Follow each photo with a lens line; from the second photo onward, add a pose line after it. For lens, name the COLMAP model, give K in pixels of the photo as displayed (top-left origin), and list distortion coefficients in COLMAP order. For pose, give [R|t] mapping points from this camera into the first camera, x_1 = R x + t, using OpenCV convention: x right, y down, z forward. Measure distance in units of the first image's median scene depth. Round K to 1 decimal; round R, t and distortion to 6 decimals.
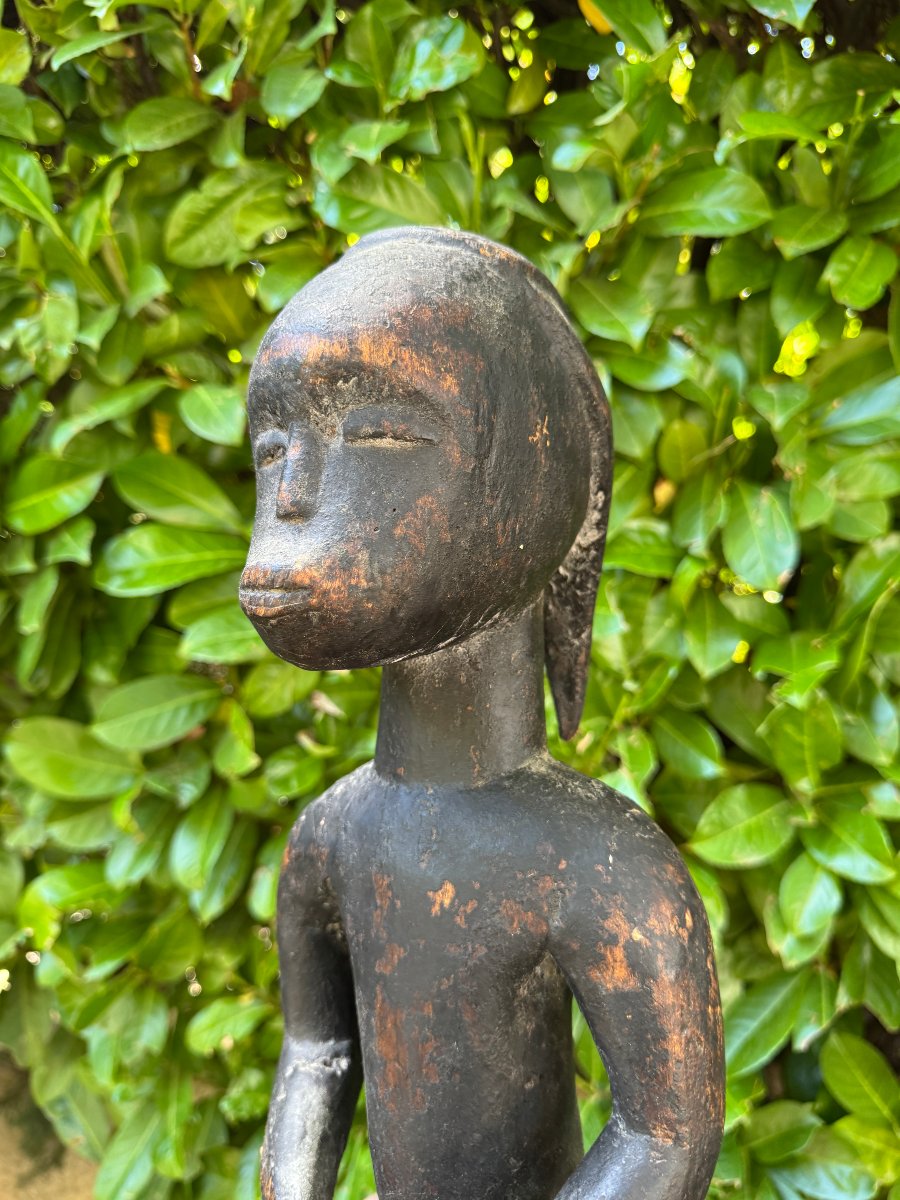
lens RADIAL K [[819.7, 0, 449.7], [0, 819.7, 598.3], [0, 0, 1]] dist [-0.027784, -0.000673]
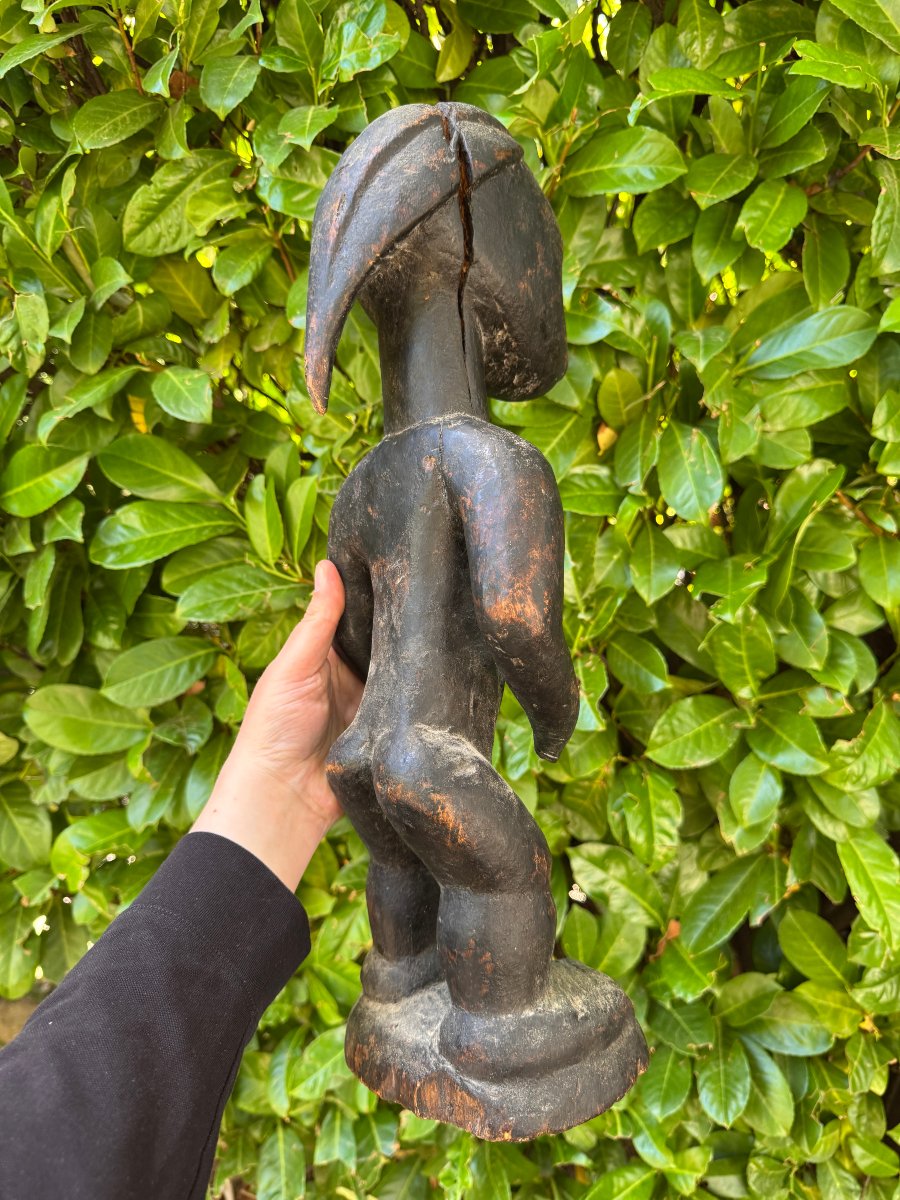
lens RADIAL K [[819.7, 0, 444.5], [0, 819.7, 599.4], [0, 0, 1]] dist [-0.027784, -0.000673]
pose [[0.997222, -0.074490, -0.000567, 0.034866], [0.074327, 0.994474, 0.074141, -0.011227], [-0.004959, -0.073977, 0.997248, -0.099017]]
